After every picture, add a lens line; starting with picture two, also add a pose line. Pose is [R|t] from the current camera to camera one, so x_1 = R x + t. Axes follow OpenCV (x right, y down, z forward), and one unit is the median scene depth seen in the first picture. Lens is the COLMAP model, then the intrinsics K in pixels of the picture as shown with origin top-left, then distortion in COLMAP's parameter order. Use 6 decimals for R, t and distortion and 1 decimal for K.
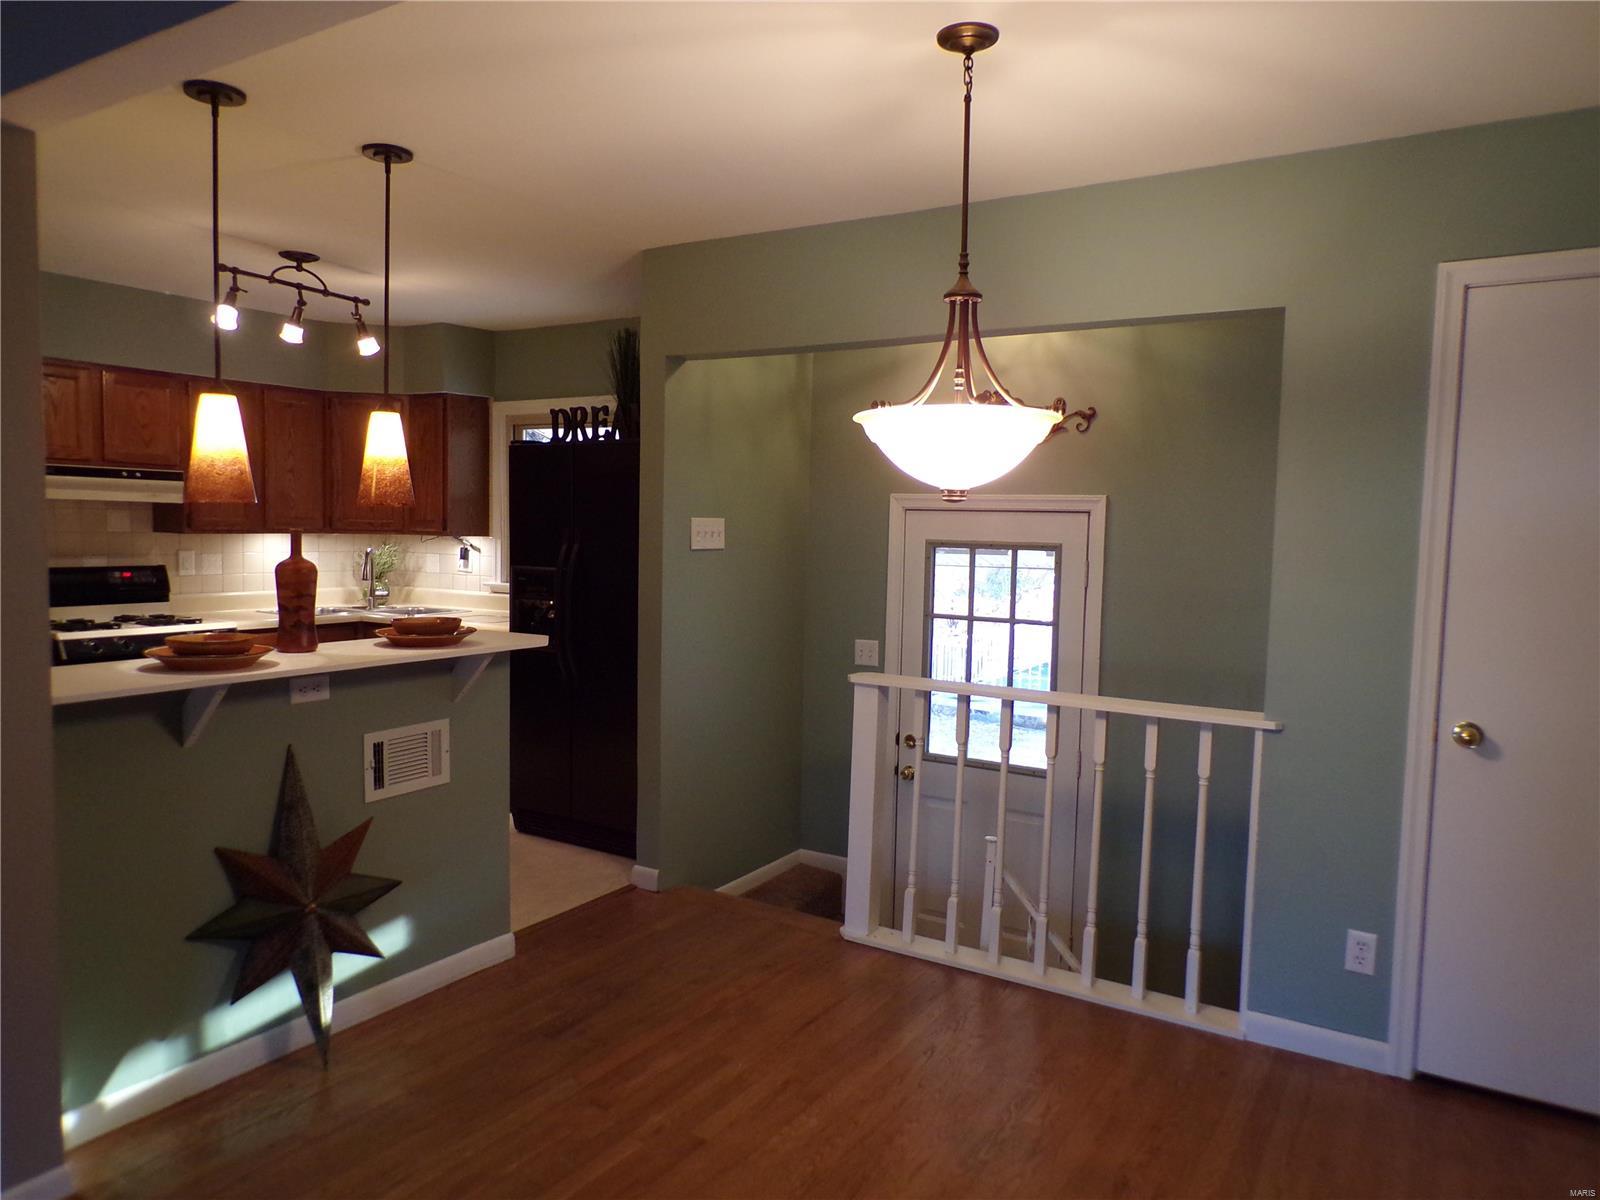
lens RADIAL K [[1090.2, 0, 801.8], [0, 1090.2, 608.4], [0, 0, 1]] dist [-0.025440, 0.033461]
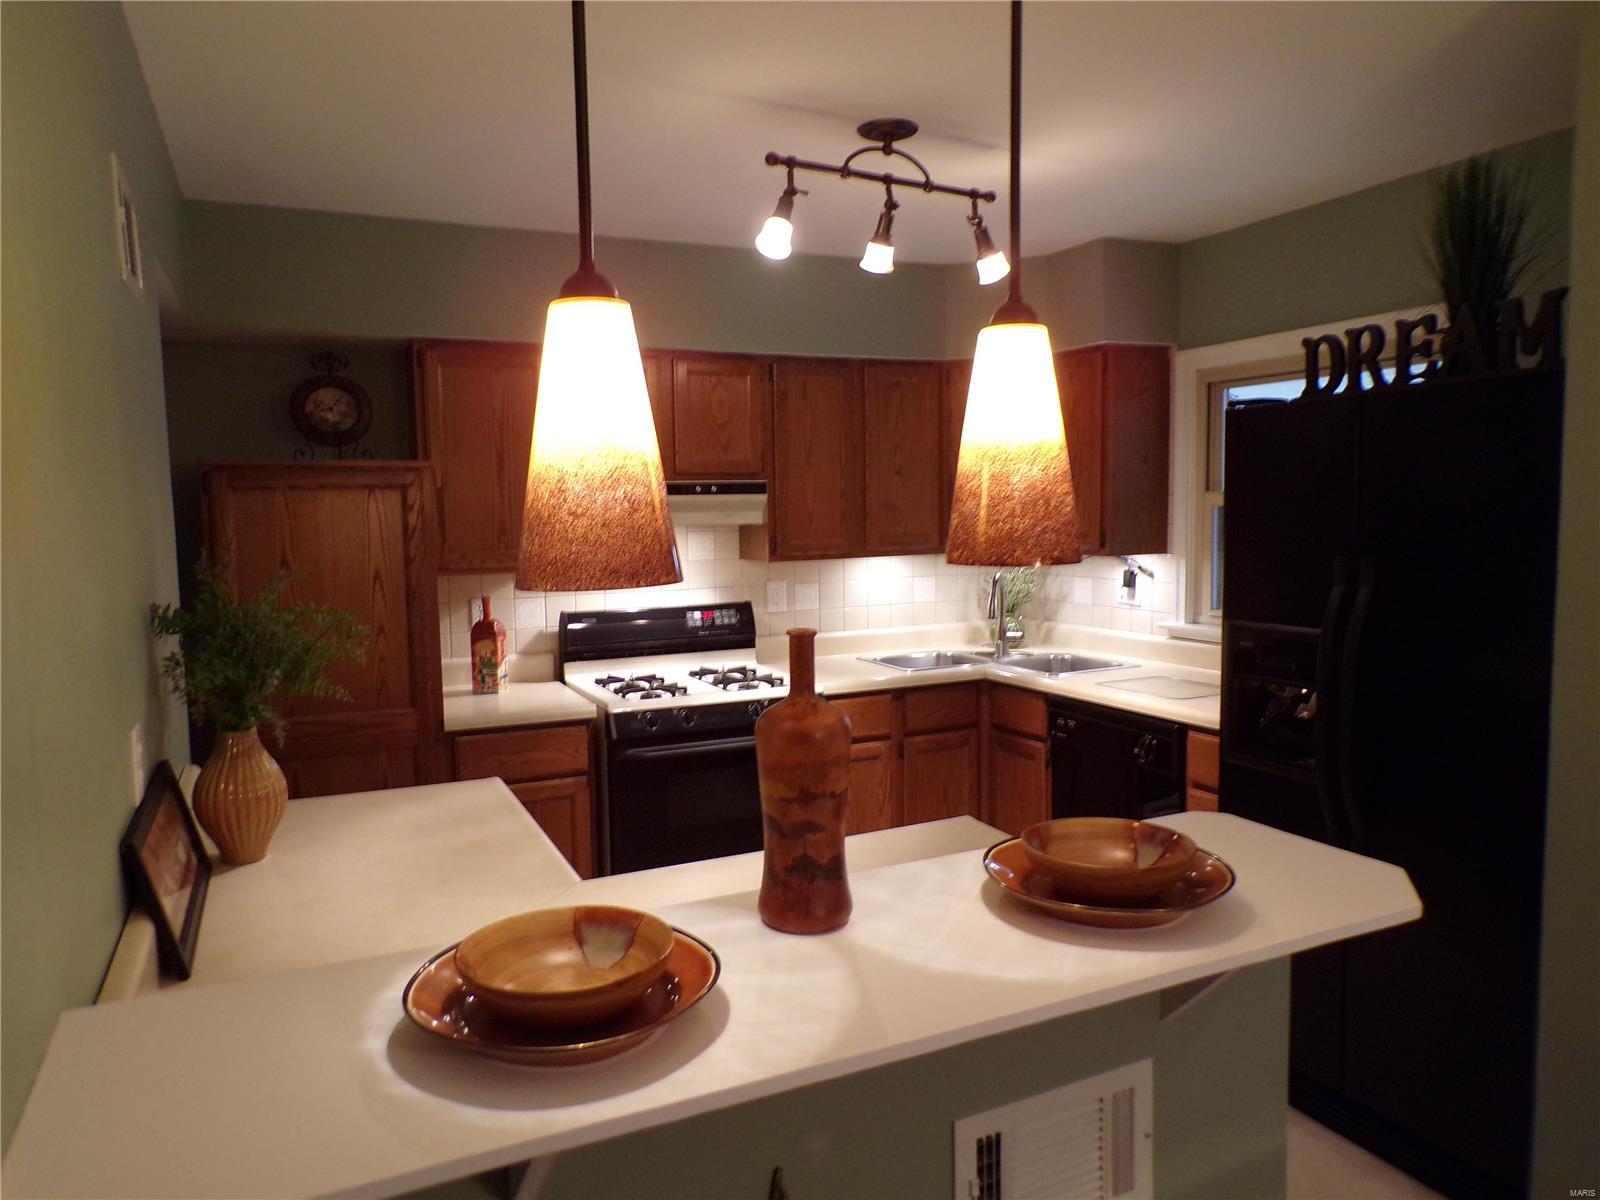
lens RADIAL K [[1089.2, 0, 796.3], [0, 1089.2, 604.6], [0, 0, 1]] dist [-0.021113, 0.032582]
pose [[0.841233, 0.011606, -0.540547, -0.153677], [-0.005749, 0.999905, 0.012521, -0.055051], [0.540642, -0.007425, 0.841220, 0.409694]]
